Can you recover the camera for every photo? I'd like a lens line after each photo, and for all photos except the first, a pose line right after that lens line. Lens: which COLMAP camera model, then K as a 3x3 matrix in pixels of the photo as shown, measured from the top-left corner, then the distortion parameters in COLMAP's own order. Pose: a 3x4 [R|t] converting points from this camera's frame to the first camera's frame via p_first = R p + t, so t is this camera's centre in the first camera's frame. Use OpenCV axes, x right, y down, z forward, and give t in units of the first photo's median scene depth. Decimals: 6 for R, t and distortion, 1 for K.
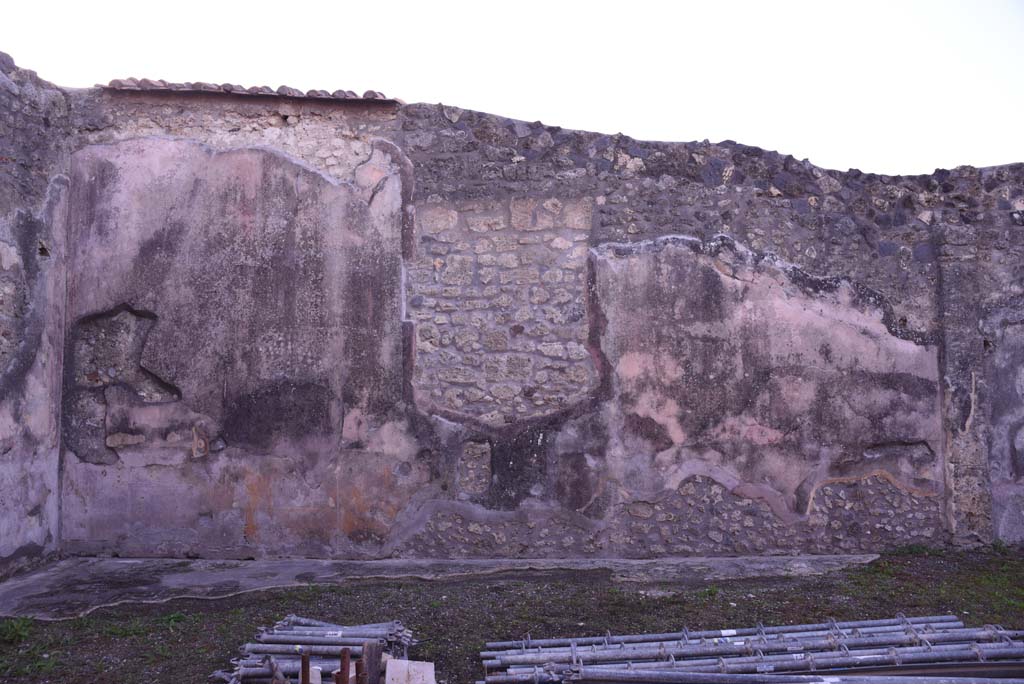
lens RADIAL K [[702.5, 0, 509.0], [0, 702.5, 343.7], [0, 0, 1]] dist [-0.124133, 0.085464]
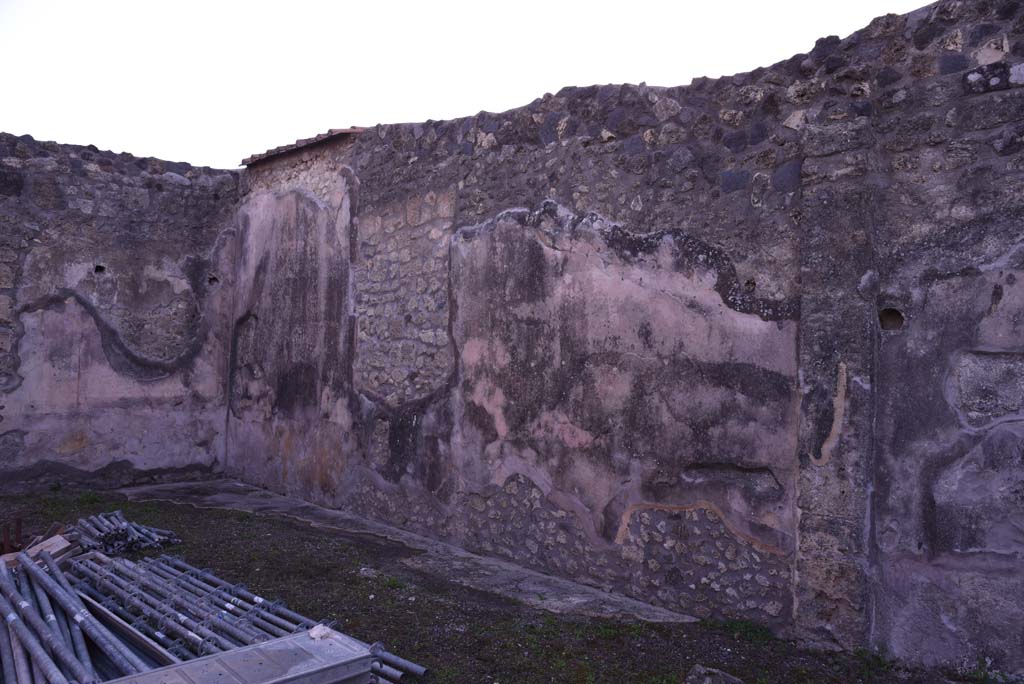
lens RADIAL K [[702.5, 0, 512.6], [0, 702.5, 344.8], [0, 0, 1]] dist [-0.124133, 0.085464]
pose [[0.702934, -0.008352, -0.711206, 0.905902], [0.016316, 0.999857, 0.004384, 0.018503], [0.711068, -0.014685, 0.702970, 0.359858]]
